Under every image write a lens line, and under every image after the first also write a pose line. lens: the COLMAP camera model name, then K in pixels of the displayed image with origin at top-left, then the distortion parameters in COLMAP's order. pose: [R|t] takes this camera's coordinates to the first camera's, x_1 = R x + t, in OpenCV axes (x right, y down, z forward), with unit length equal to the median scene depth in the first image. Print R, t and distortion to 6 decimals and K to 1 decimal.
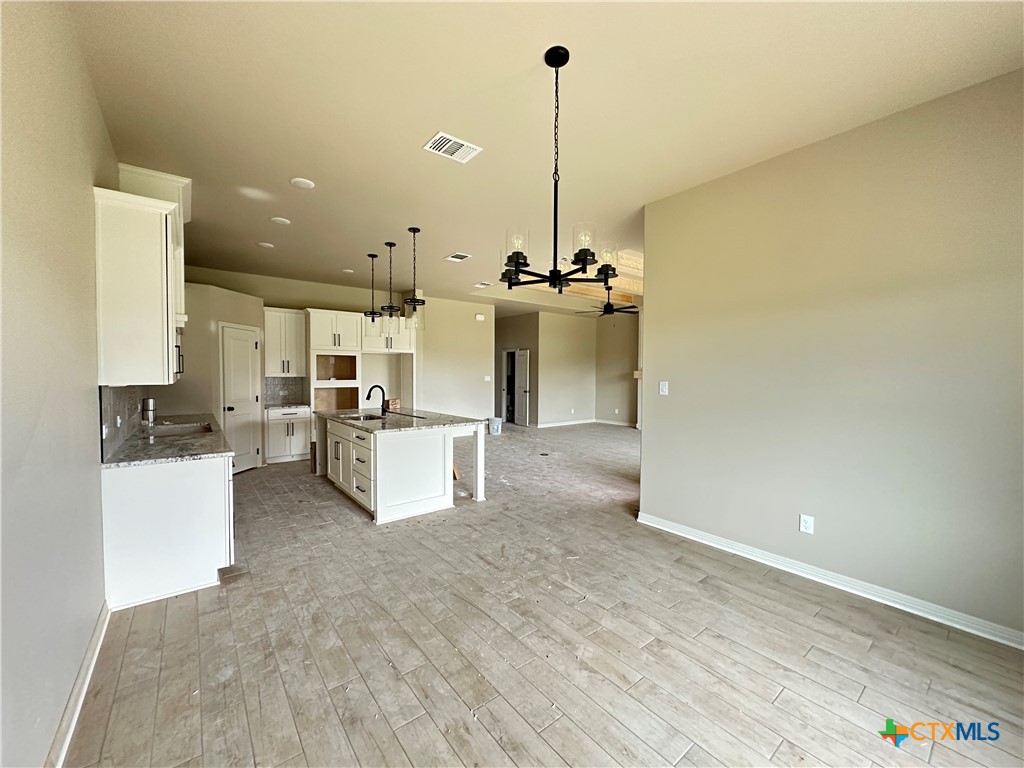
lens RADIAL K [[406.9, 0, 510.5], [0, 406.9, 385.2], [0, 0, 1]] dist [-0.000187, 0.000223]
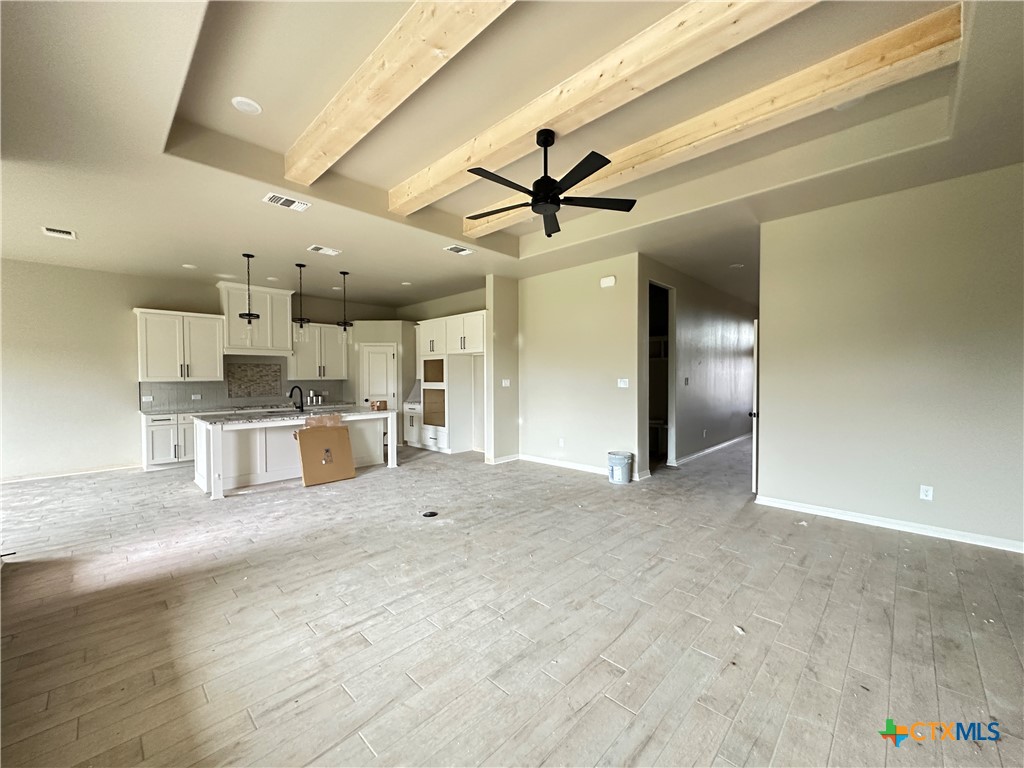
lens RADIAL K [[406.9, 0, 511.2], [0, 406.9, 384.9], [0, 0, 1]] dist [-0.000187, 0.000223]
pose [[0.124484, 0.015163, -0.992106, 0.854299], [-0.024300, 0.999630, 0.012229, -0.029948], [0.991924, 0.022586, 0.124806, 1.324067]]
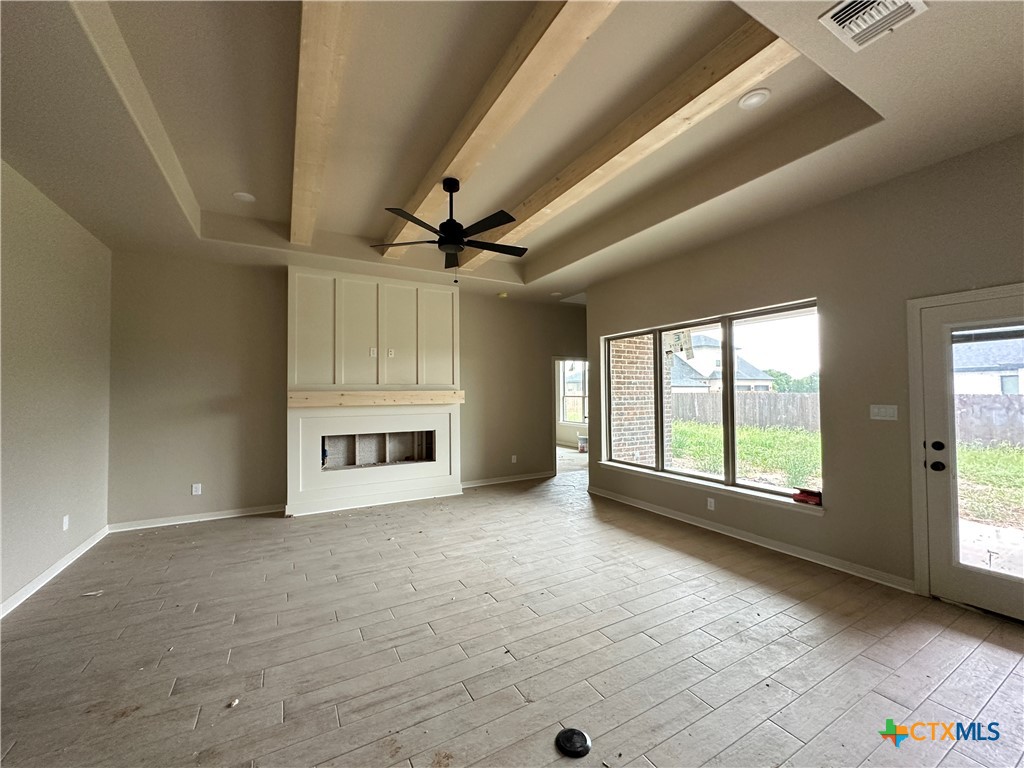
lens RADIAL K [[406.9, 0, 510.4], [0, 406.9, 383.5], [0, 0, 1]] dist [-0.000187, 0.000223]
pose [[0.160529, 0.016835, 0.986888, -0.205792], [0.039262, 0.998954, -0.023427, -0.042901], [-0.986250, 0.042508, 0.159700, 1.262568]]
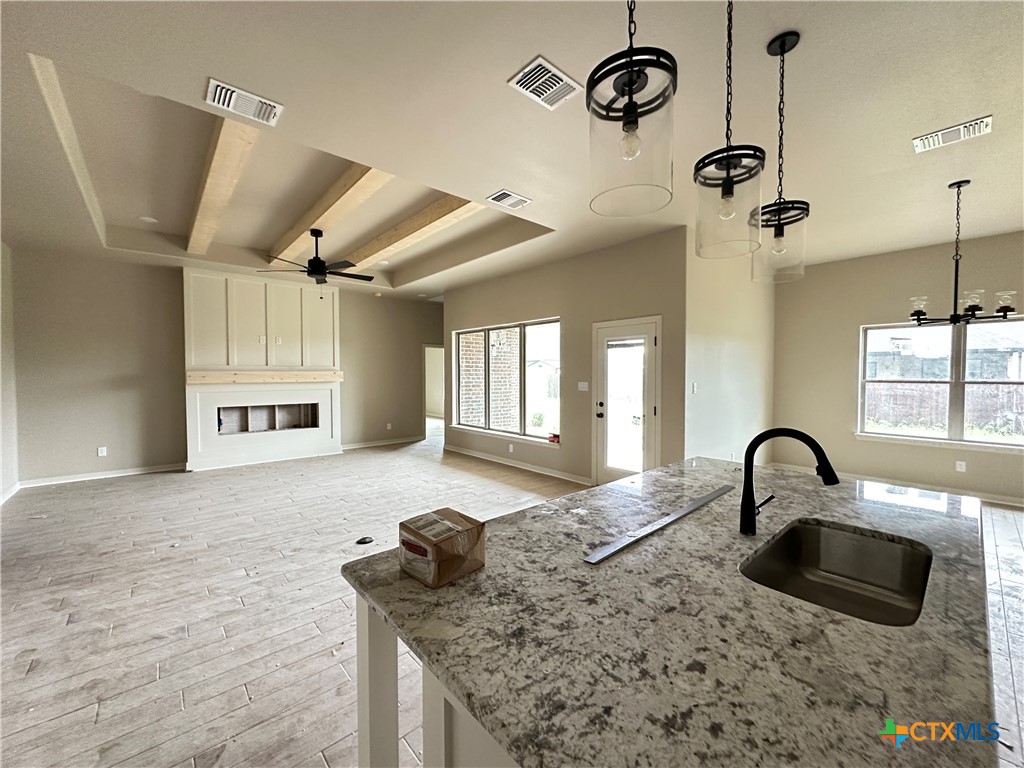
lens RADIAL K [[406.9, 0, 509.5], [0, 406.9, 383.7], [0, 0, 1]] dist [-0.000187, 0.000223]
pose [[-0.046770, -0.031429, 0.998411, -0.534048], [0.031228, 0.998970, 0.032909, -0.040410], [-0.998417, 0.032717, -0.045740, 1.071654]]
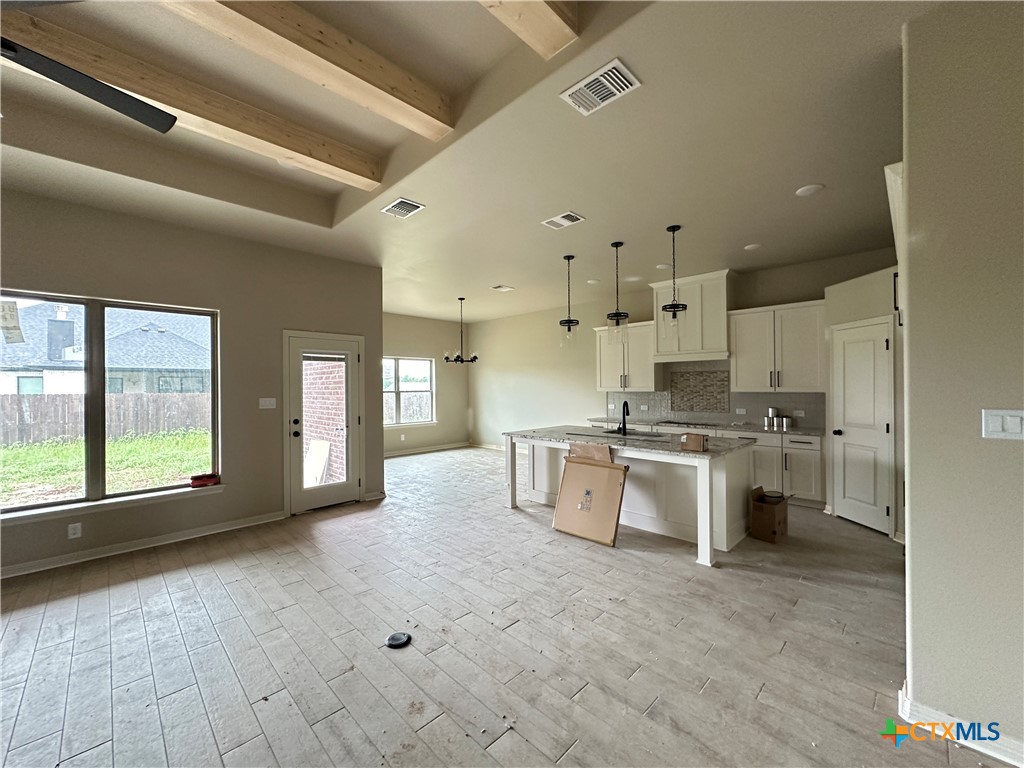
lens RADIAL K [[406.9, 0, 510.9], [0, 406.9, 384.5], [0, 0, 1]] dist [-0.000187, 0.000223]
pose [[-0.993850, 0.001037, -0.110726, 0.035328], [-0.001868, 0.999657, 0.026135, -0.055111], [0.110715, 0.026181, -0.993507, 1.696292]]
